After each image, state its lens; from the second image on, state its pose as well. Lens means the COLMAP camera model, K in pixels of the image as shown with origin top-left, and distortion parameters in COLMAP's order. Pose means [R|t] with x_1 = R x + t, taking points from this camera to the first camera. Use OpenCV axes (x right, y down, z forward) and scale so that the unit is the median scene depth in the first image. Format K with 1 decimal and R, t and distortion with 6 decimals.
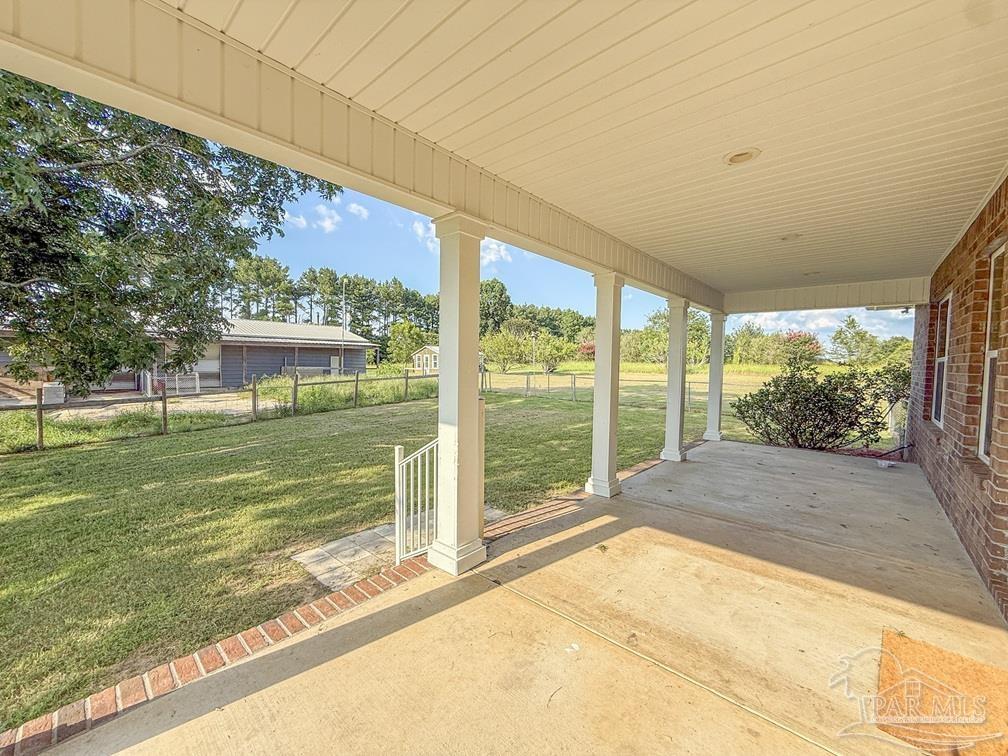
lens RADIAL K [[404.3, 0, 508.1], [0, 404.3, 380.0], [0, 0, 1]] dist [-0.002152, -0.000199]
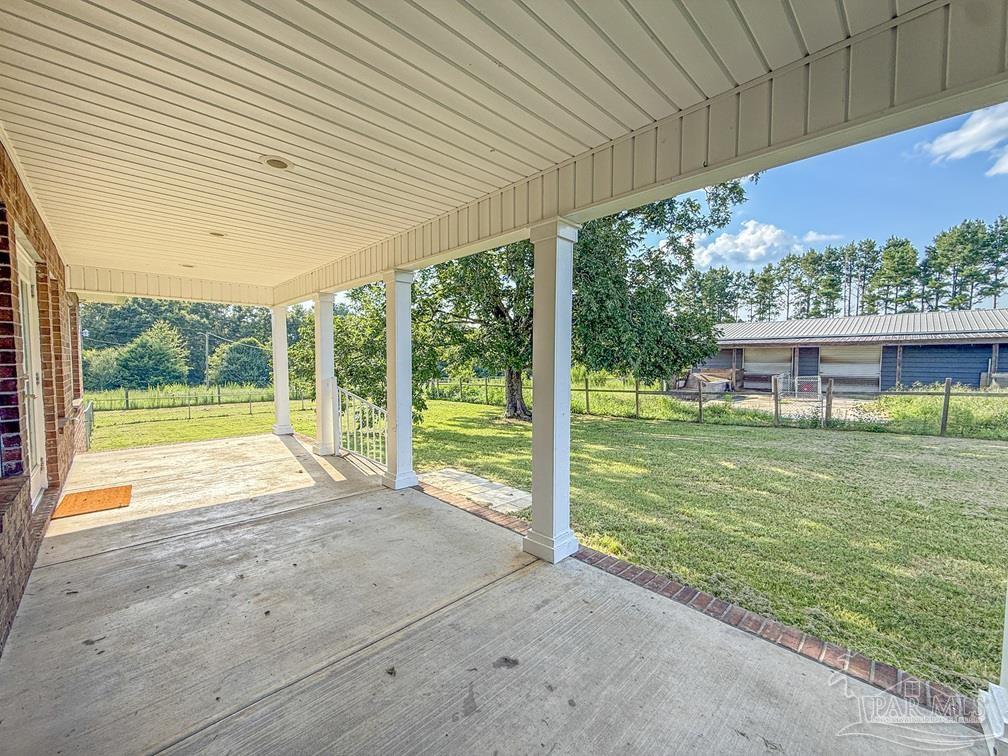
lens RADIAL K [[404.3, 0, 505.7], [0, 404.3, 380.0], [0, 0, 1]] dist [-0.002152, -0.000199]
pose [[-0.086071, 0.030422, -0.995824, 1.129936], [-0.043734, 0.998455, 0.034282, -0.040521], [0.995329, 0.046502, -0.084608, 1.218235]]
